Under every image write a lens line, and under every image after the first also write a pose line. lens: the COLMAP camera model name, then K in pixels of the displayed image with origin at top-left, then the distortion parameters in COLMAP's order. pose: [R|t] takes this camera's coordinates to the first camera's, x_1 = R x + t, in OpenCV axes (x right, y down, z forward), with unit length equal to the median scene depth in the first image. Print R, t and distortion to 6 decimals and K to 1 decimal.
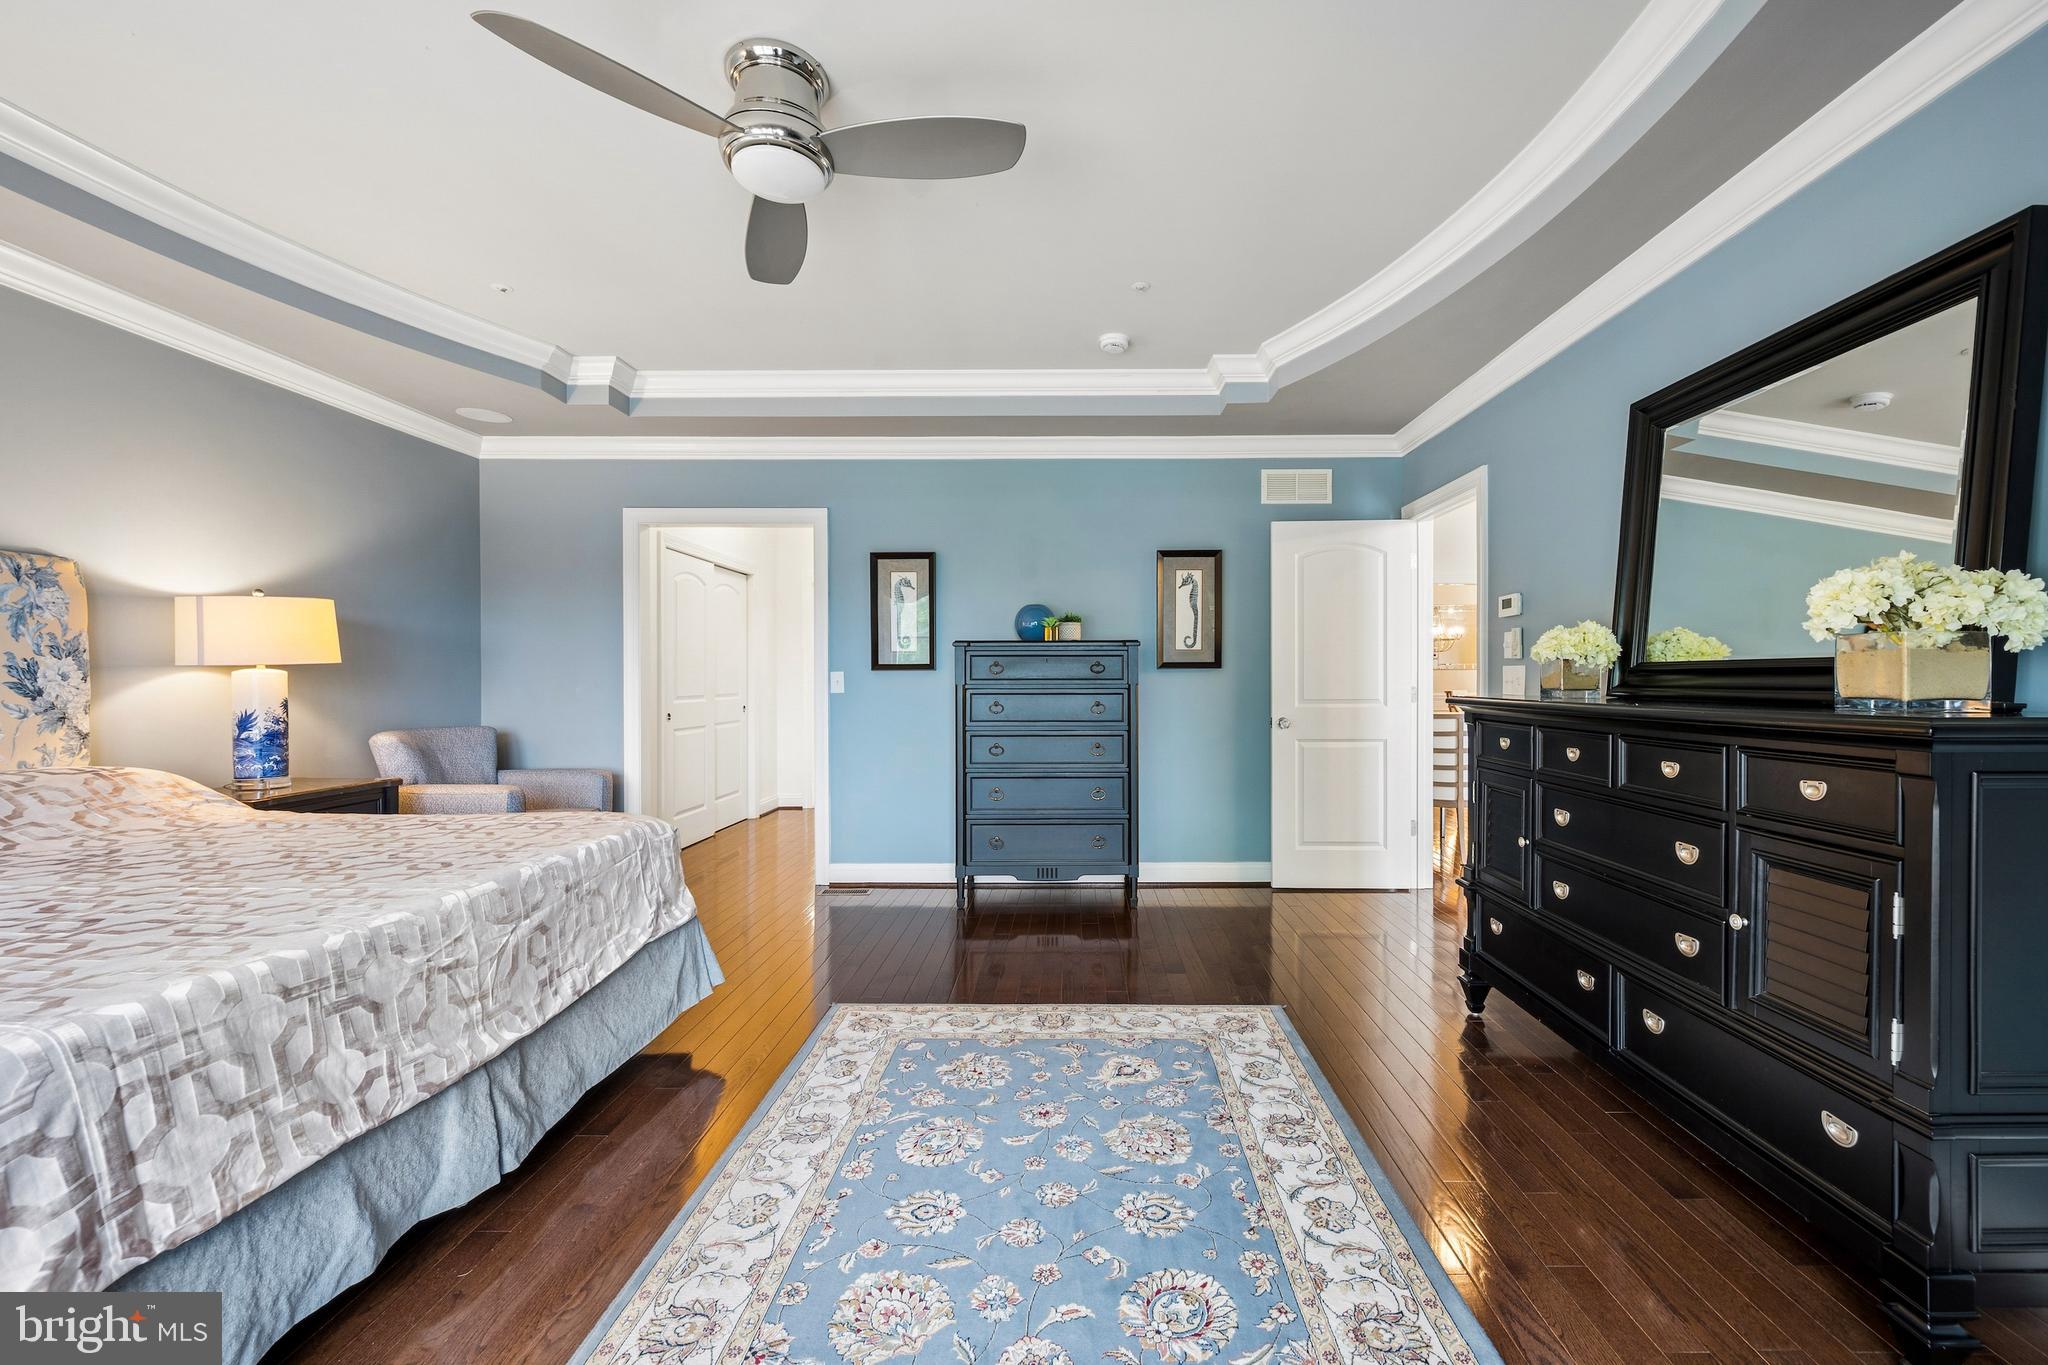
lens RADIAL K [[808.8, 0, 1046.4], [0, 808.8, 671.9], [0, 0, 1]] dist [-0.000259, -0.000295]
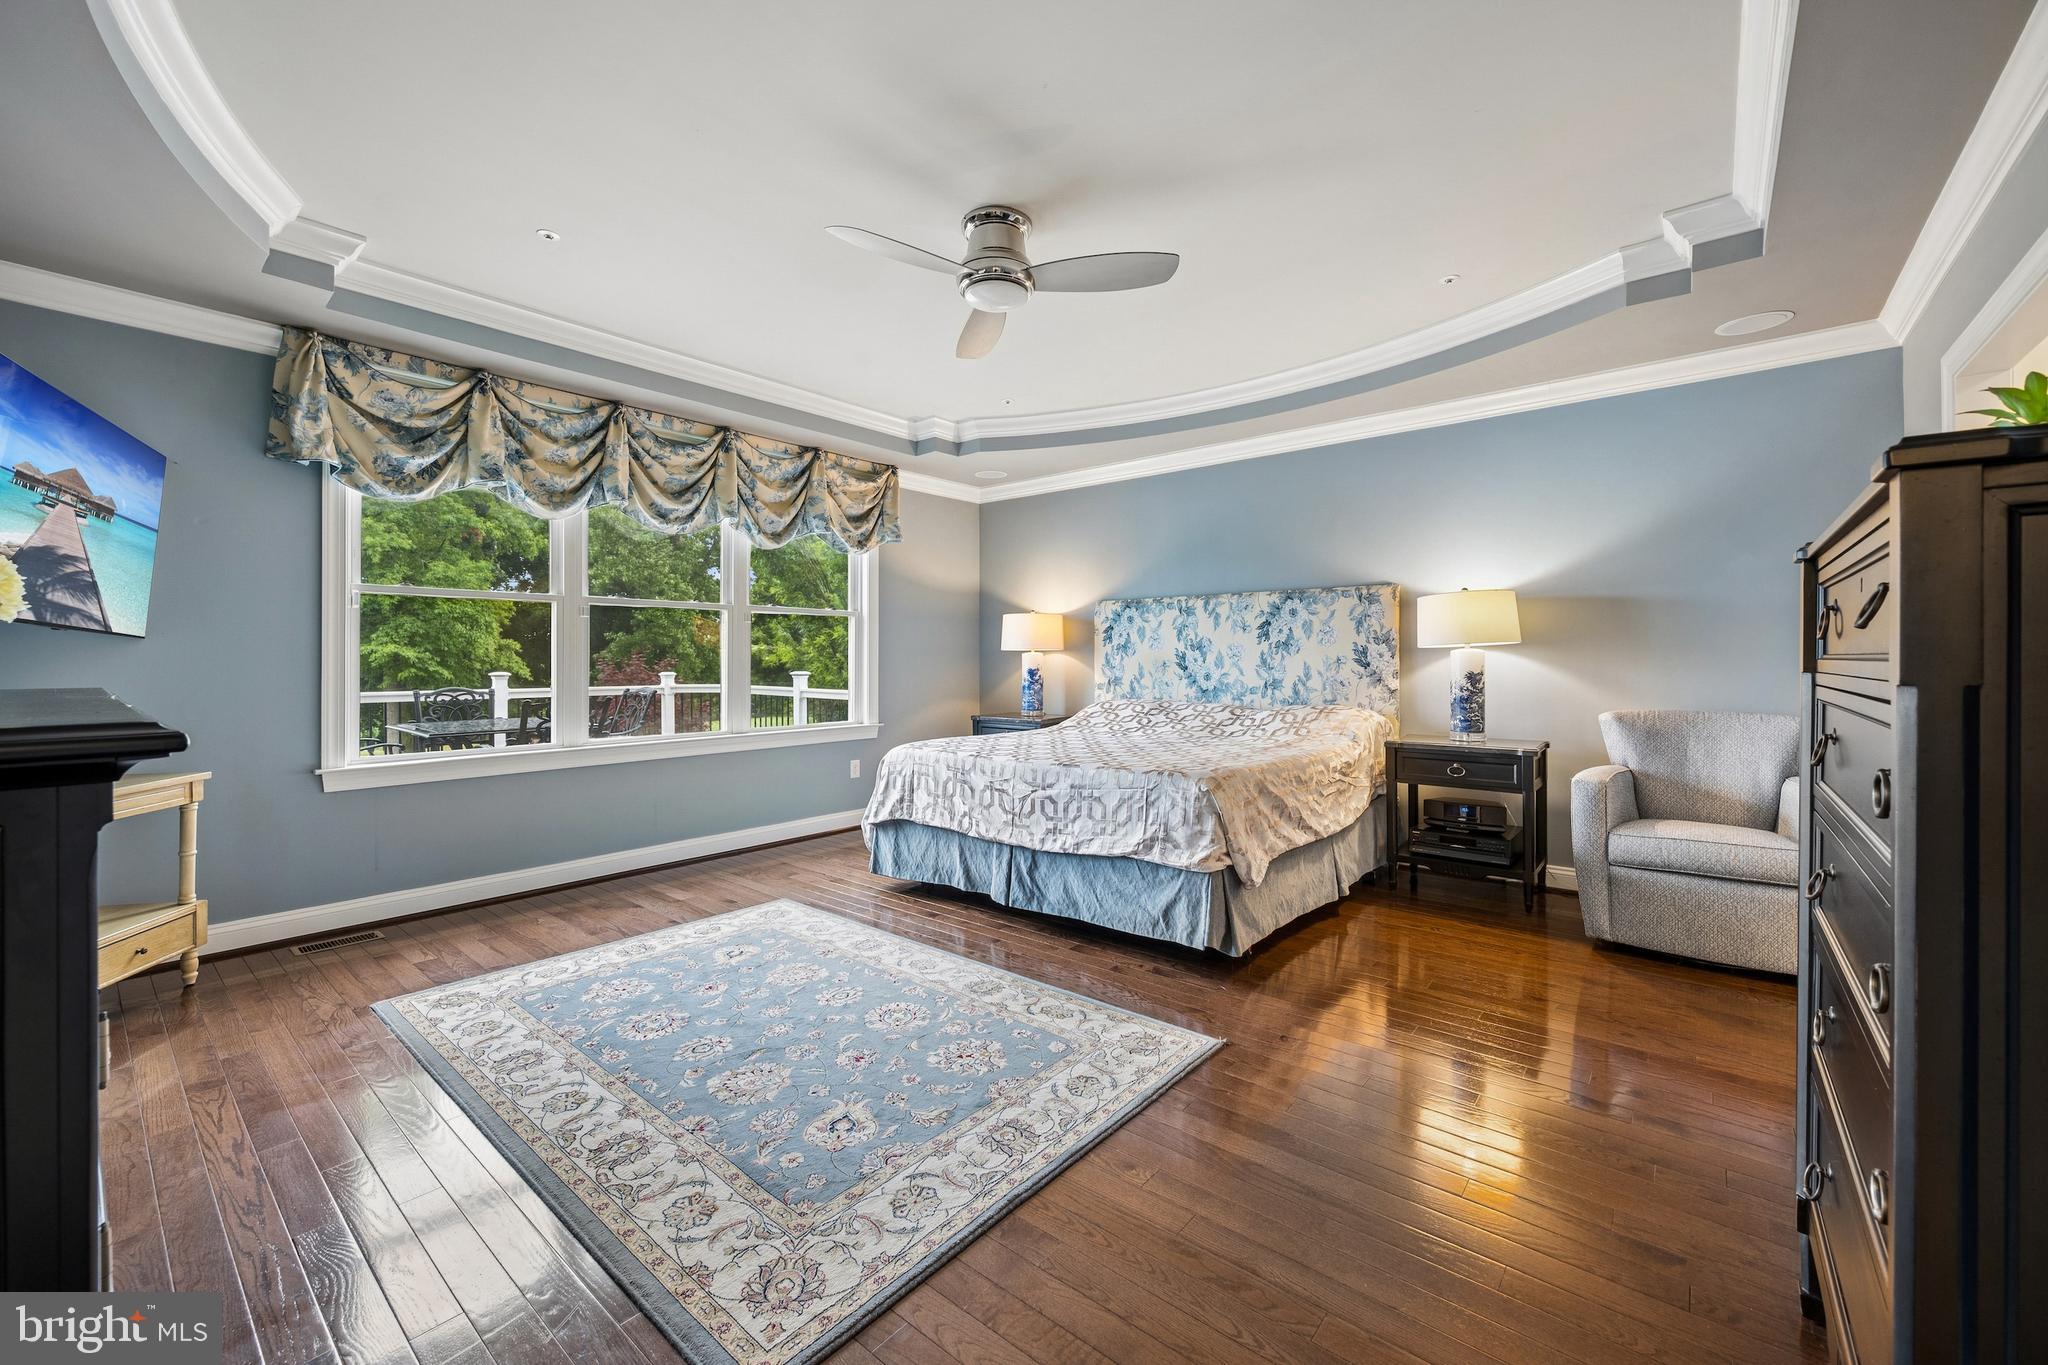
lens RADIAL K [[808.8, 0, 1046.4], [0, 808.8, 671.9], [0, 0, 1]] dist [-0.000259, -0.000295]
pose [[-0.597597, 0.015450, -0.801648, 0.740669], [0.008809, 0.999881, 0.012704, 0.017006], [0.801748, 0.000531, -0.597662, 1.934660]]
